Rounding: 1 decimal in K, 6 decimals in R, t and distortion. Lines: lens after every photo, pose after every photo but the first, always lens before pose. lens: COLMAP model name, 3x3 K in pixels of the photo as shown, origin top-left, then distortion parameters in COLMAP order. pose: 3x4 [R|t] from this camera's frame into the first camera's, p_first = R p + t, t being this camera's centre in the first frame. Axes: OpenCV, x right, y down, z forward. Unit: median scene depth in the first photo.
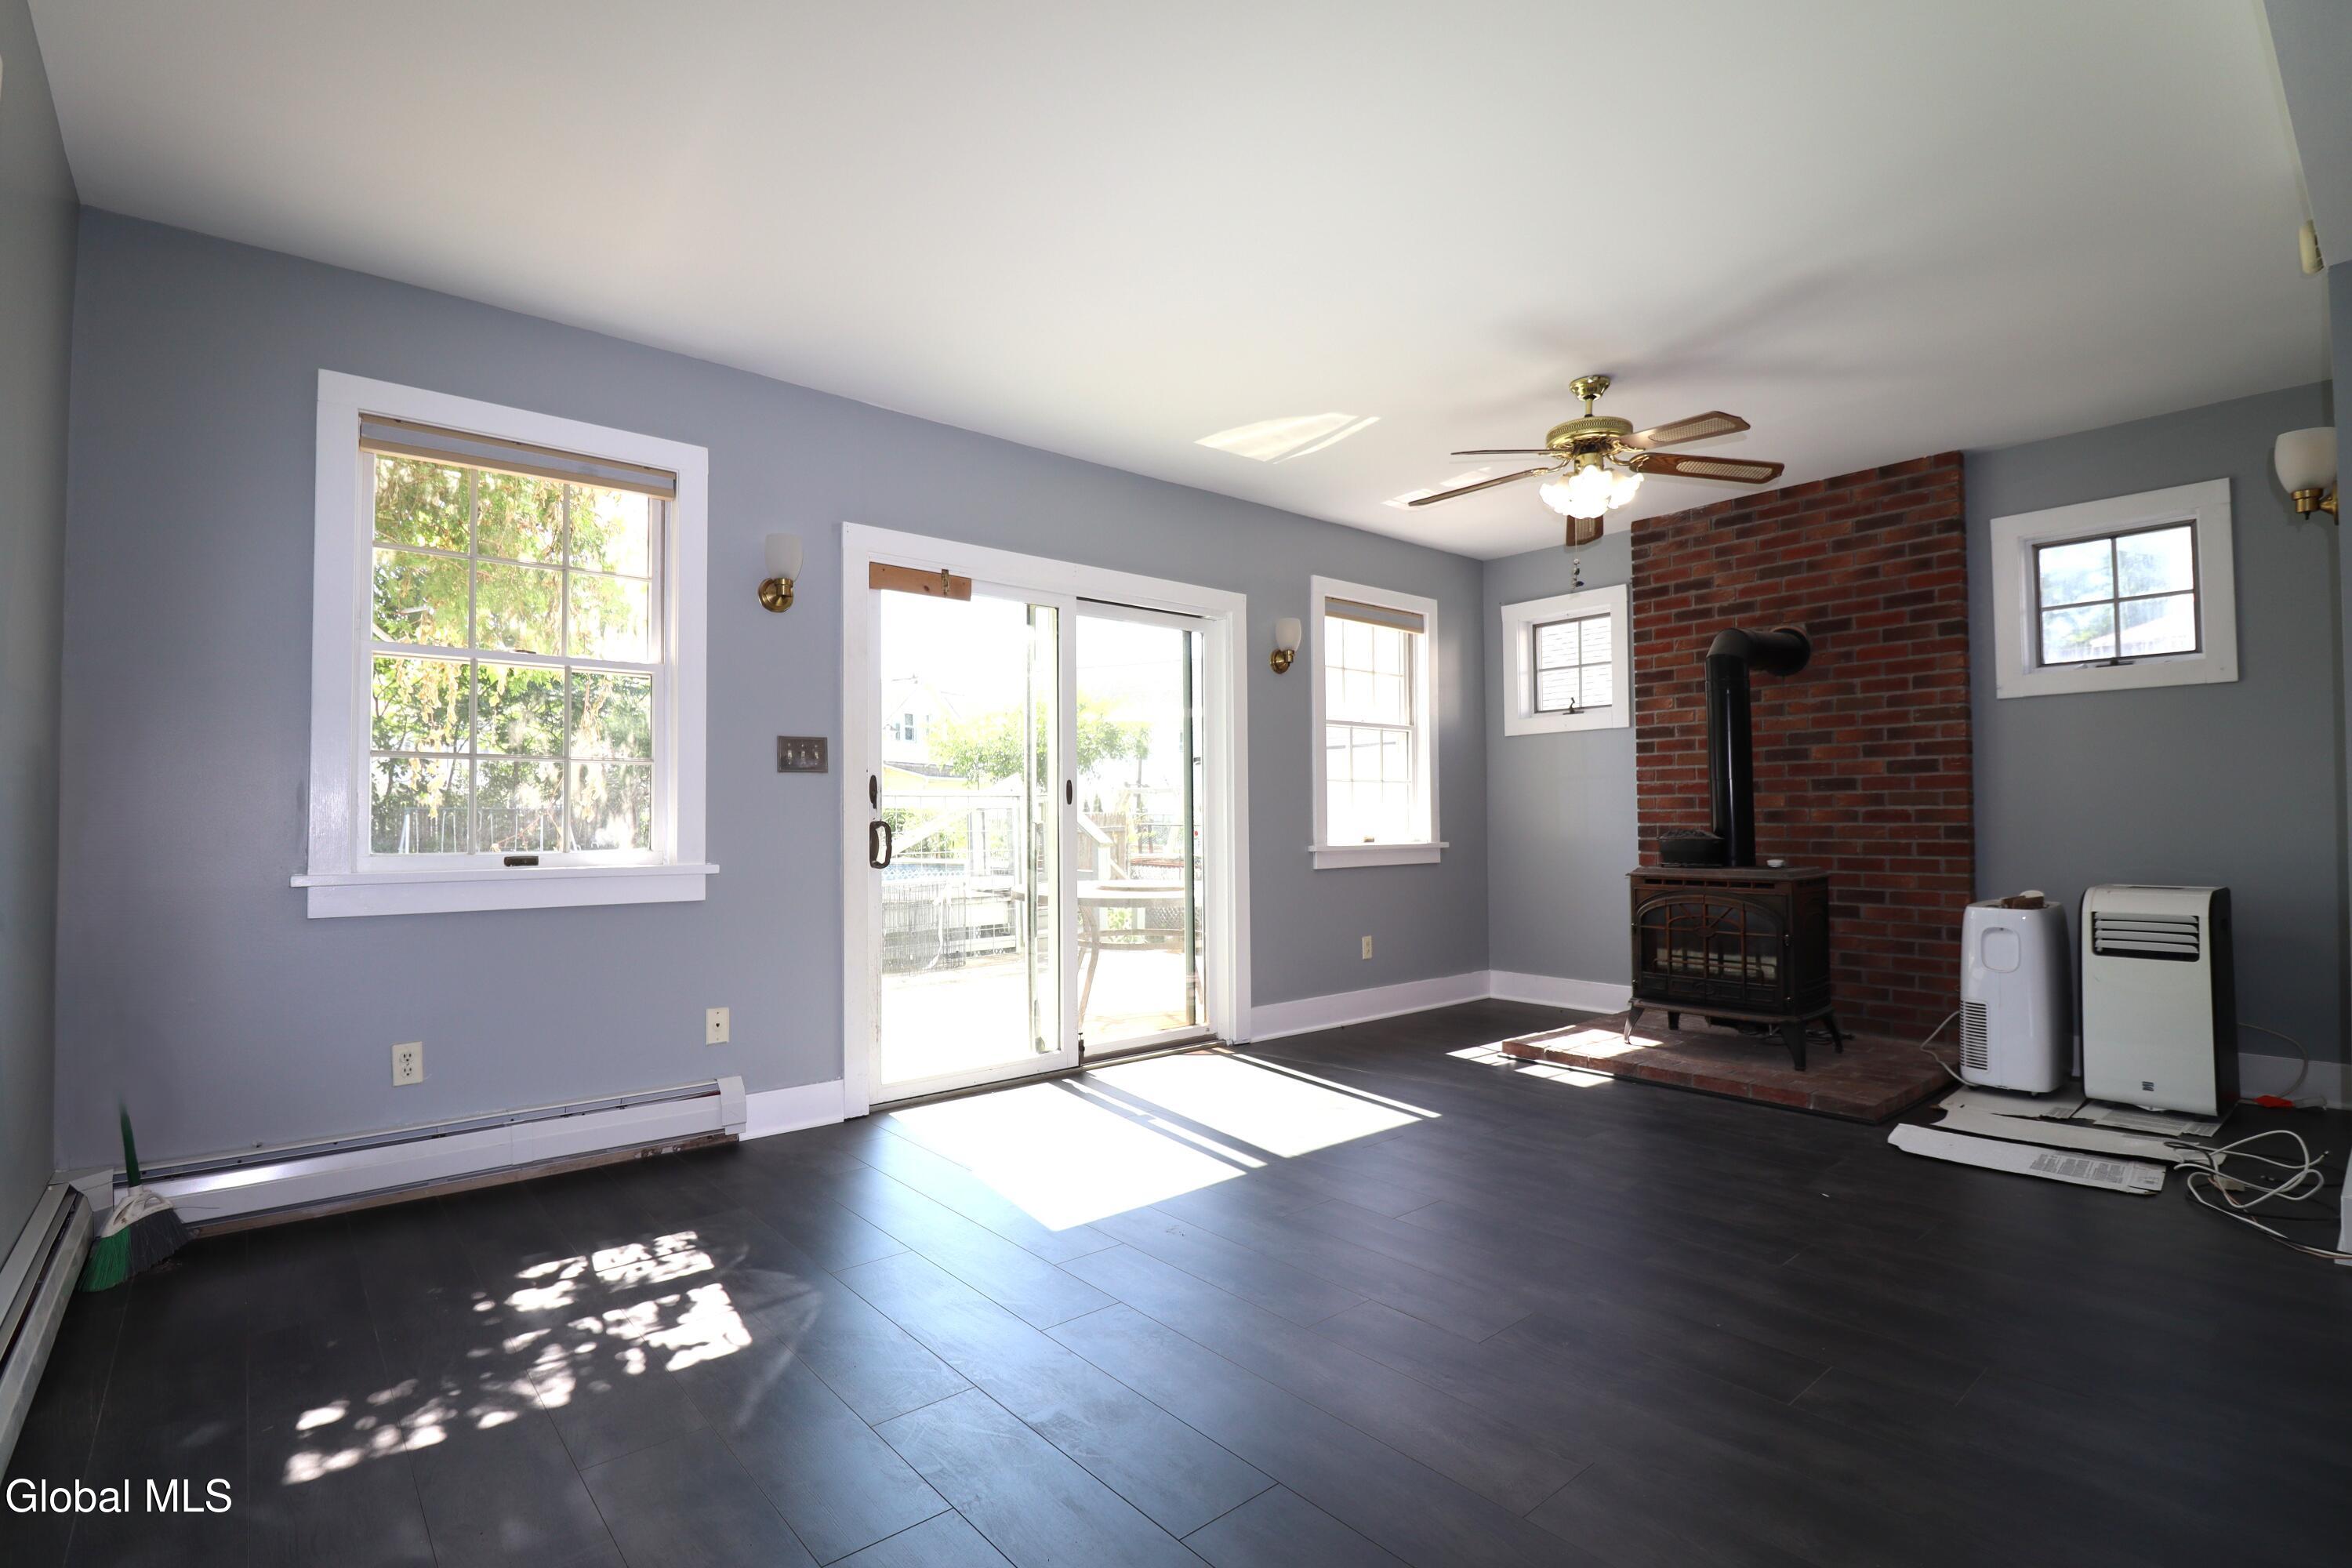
lens RADIAL K [[1095.2, 0, 1173.5], [0, 1095.2, 787.5], [0, 0, 1]] dist [0.004377, -0.013707]
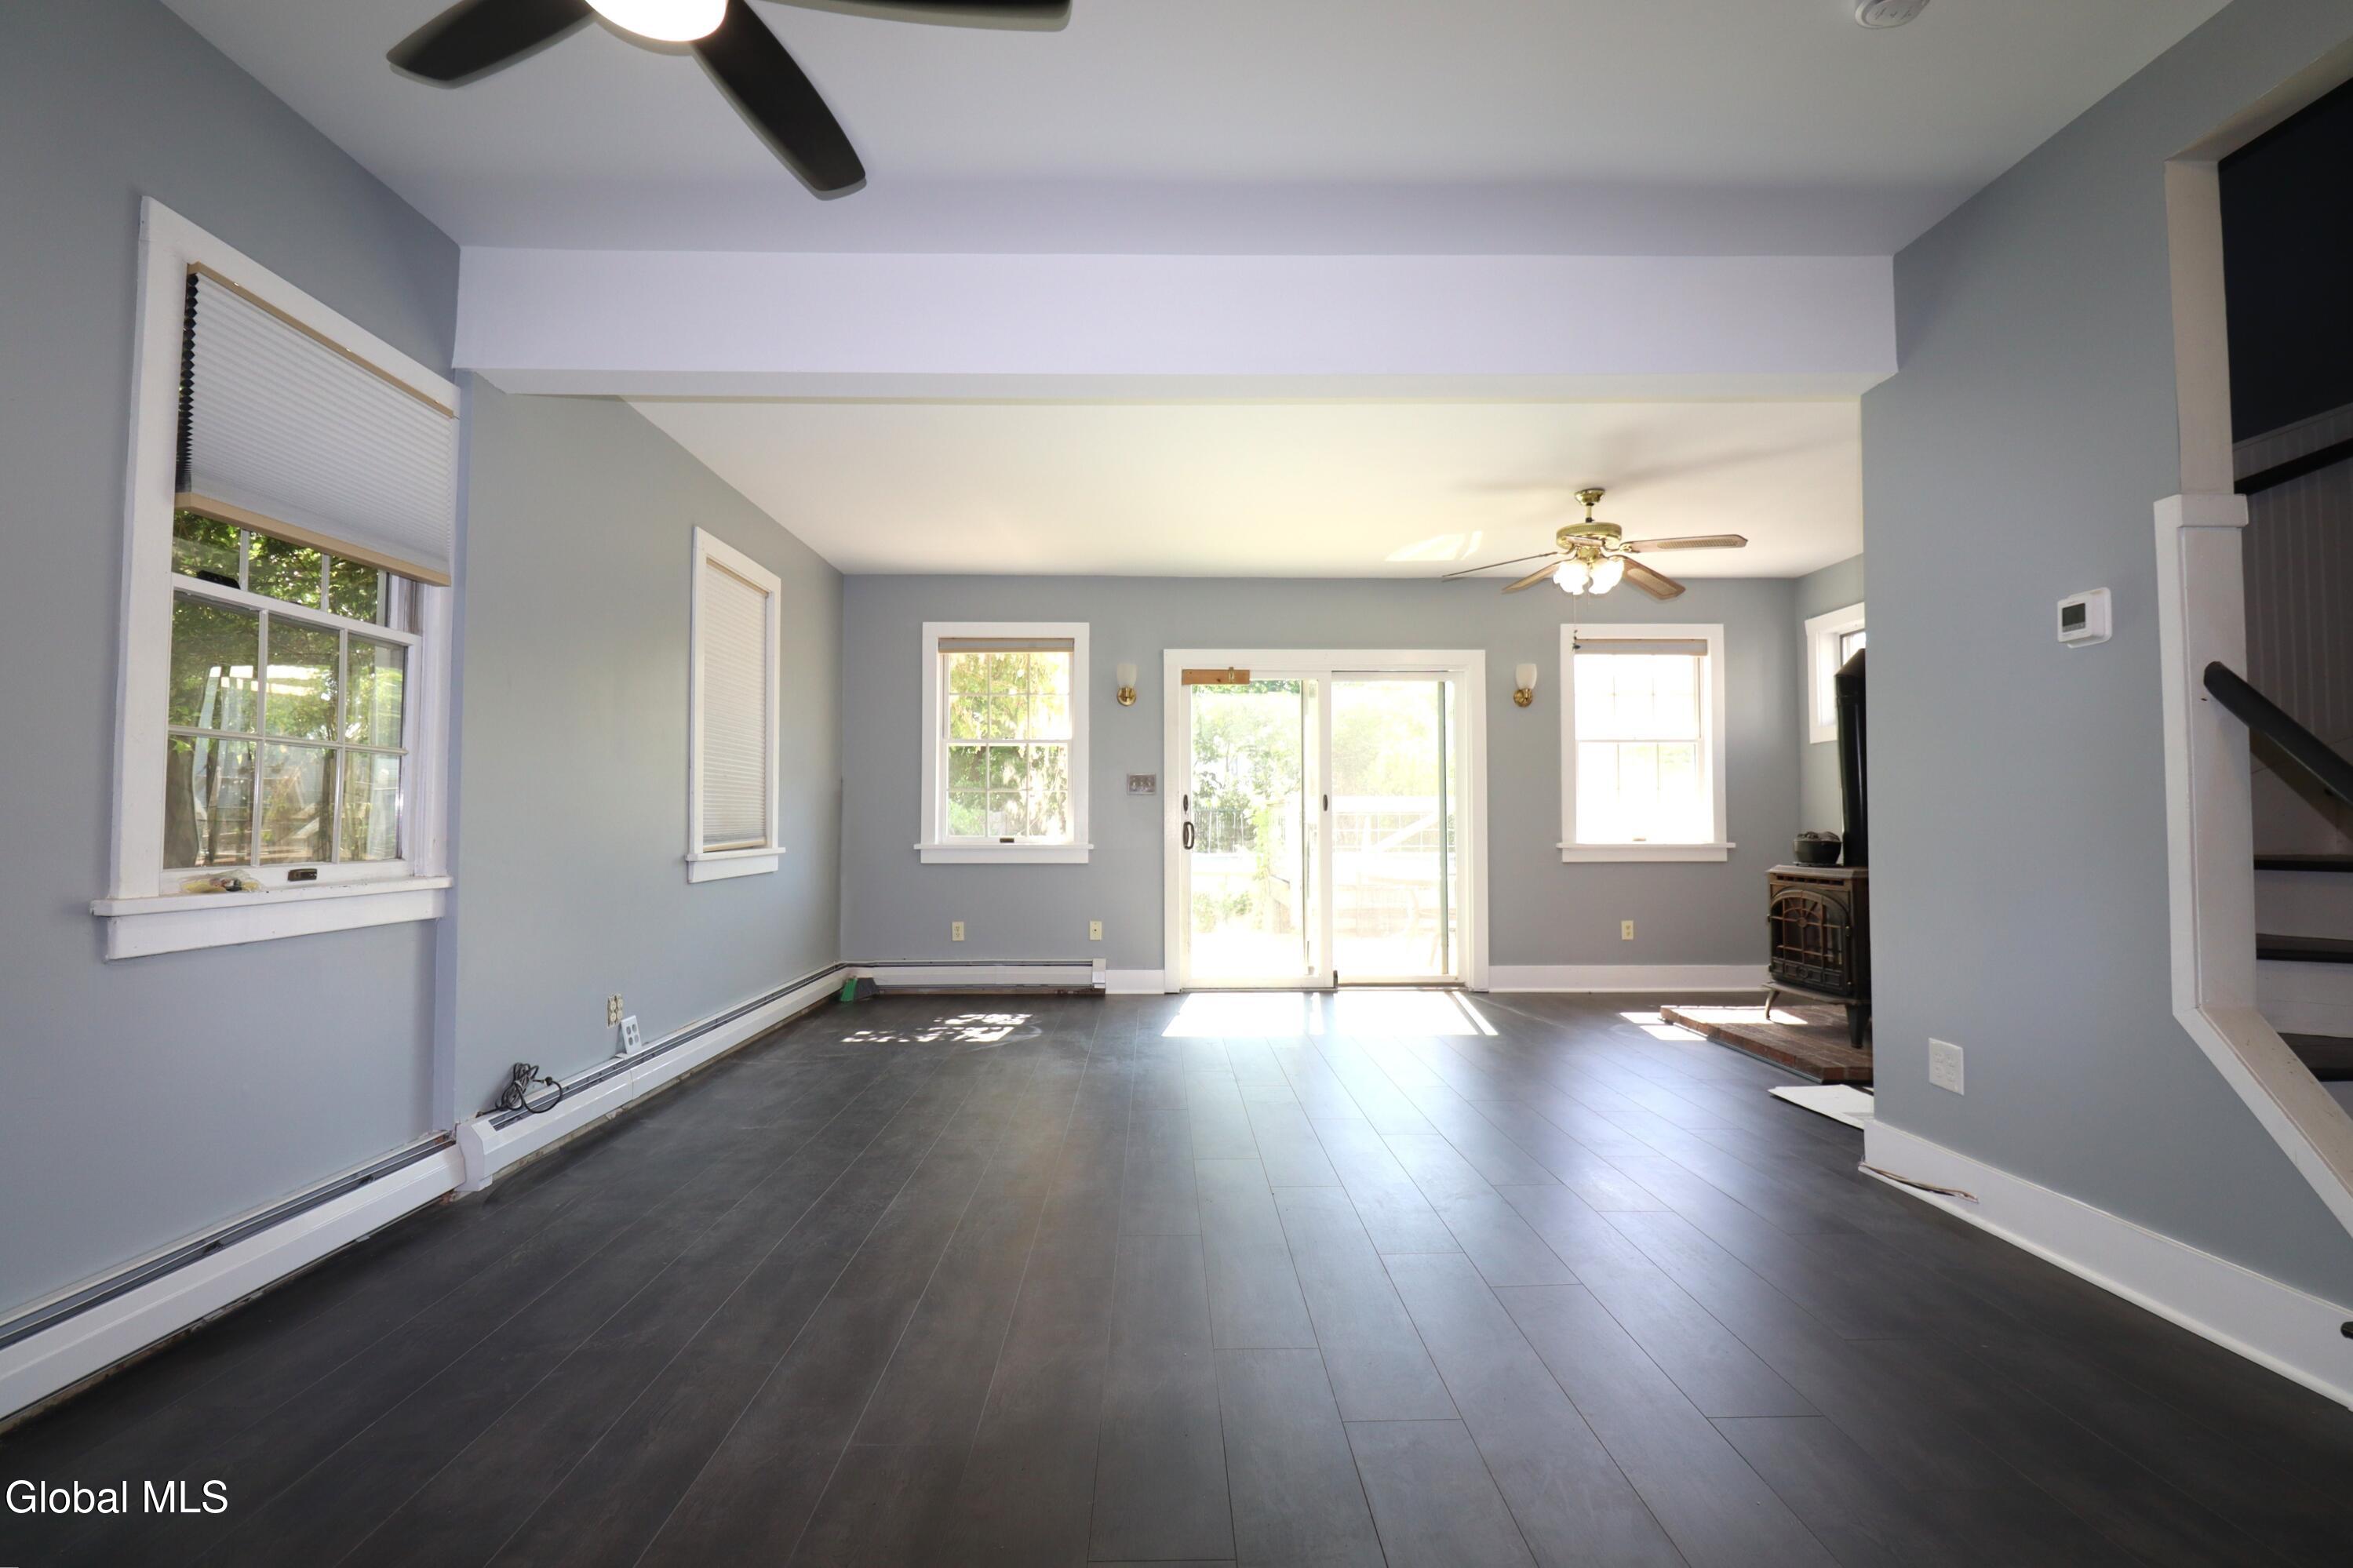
lens RADIAL K [[1108.2, 0, 1176.5], [0, 1108.2, 784.0], [0, 0, 1]] dist [-0.000672, -0.011089]
pose [[0.773256, -0.016521, -0.633879, 0.682685], [0.015525, 0.999854, -0.007121, -0.013304], [0.633904, -0.004335, 0.773399, -0.286175]]
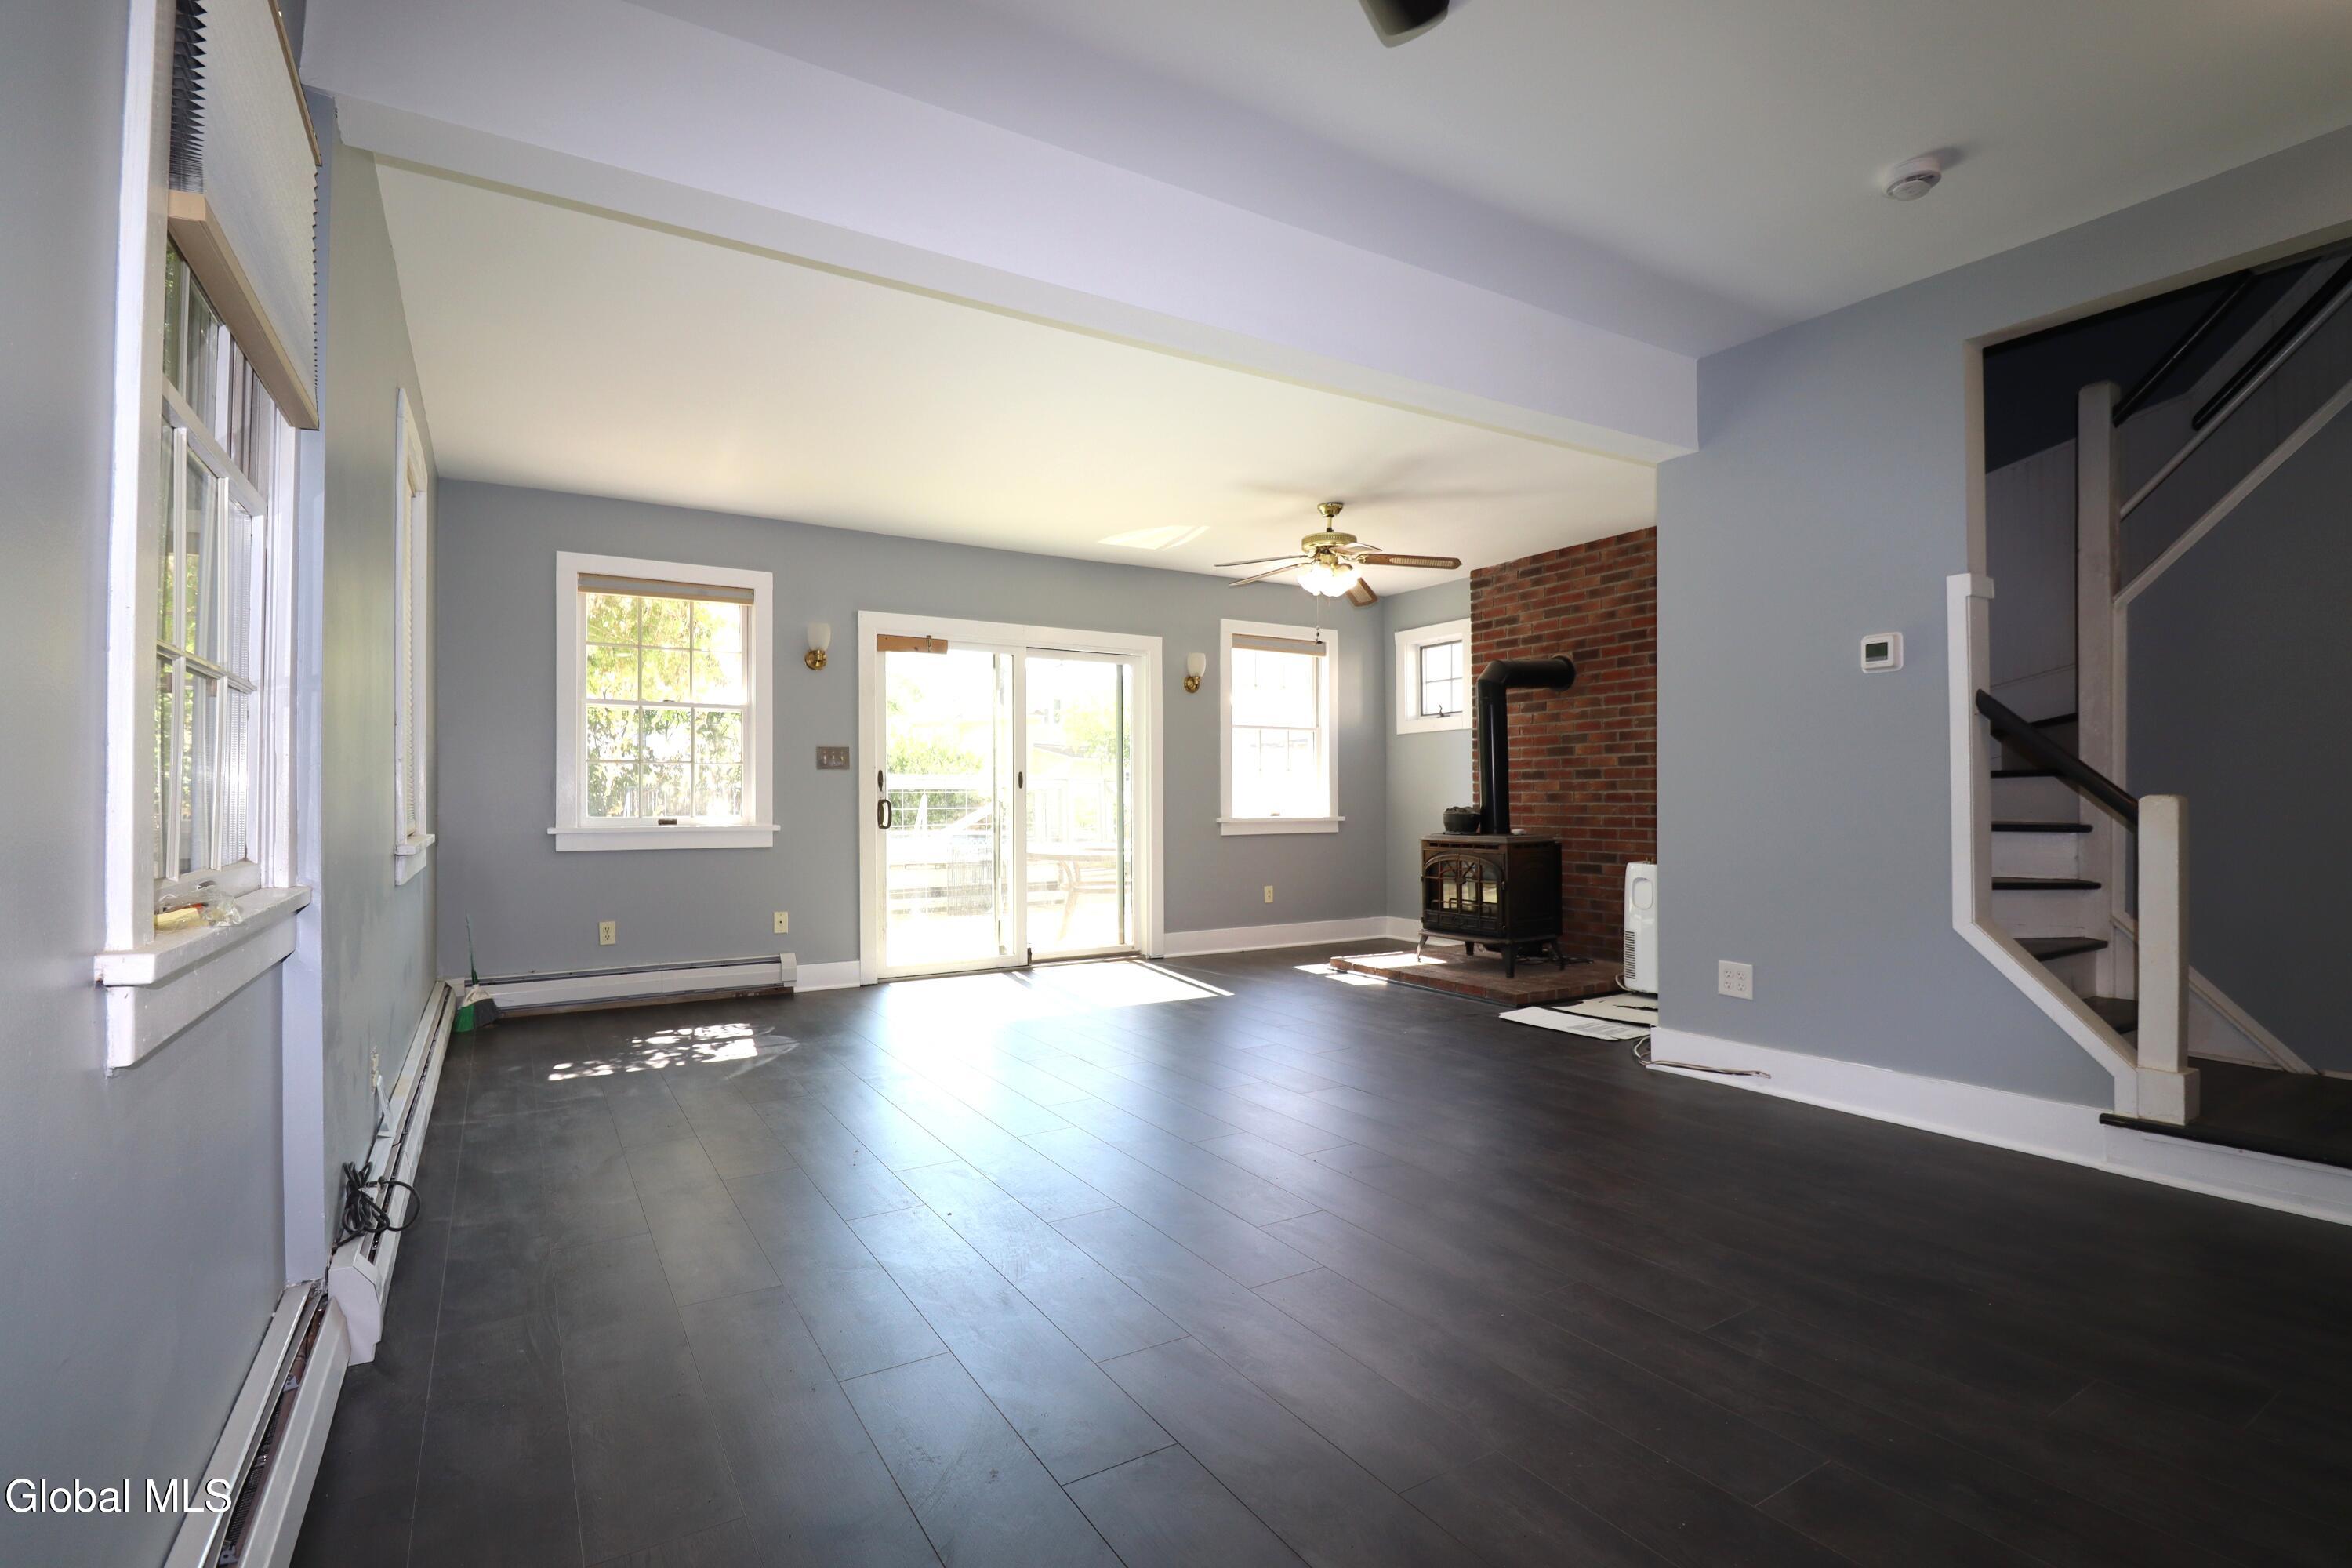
lens RADIAL K [[1087.5, 0, 1172.5], [0, 1087.5, 787.1], [0, 0, 1]] dist [0.001451, -0.013413]
pose [[0.988007, 0.001268, -0.154403, 0.323355], [0.001809, 0.999803, 0.019786, -0.014314], [0.154398, -0.019828, 0.987810, -0.404568]]
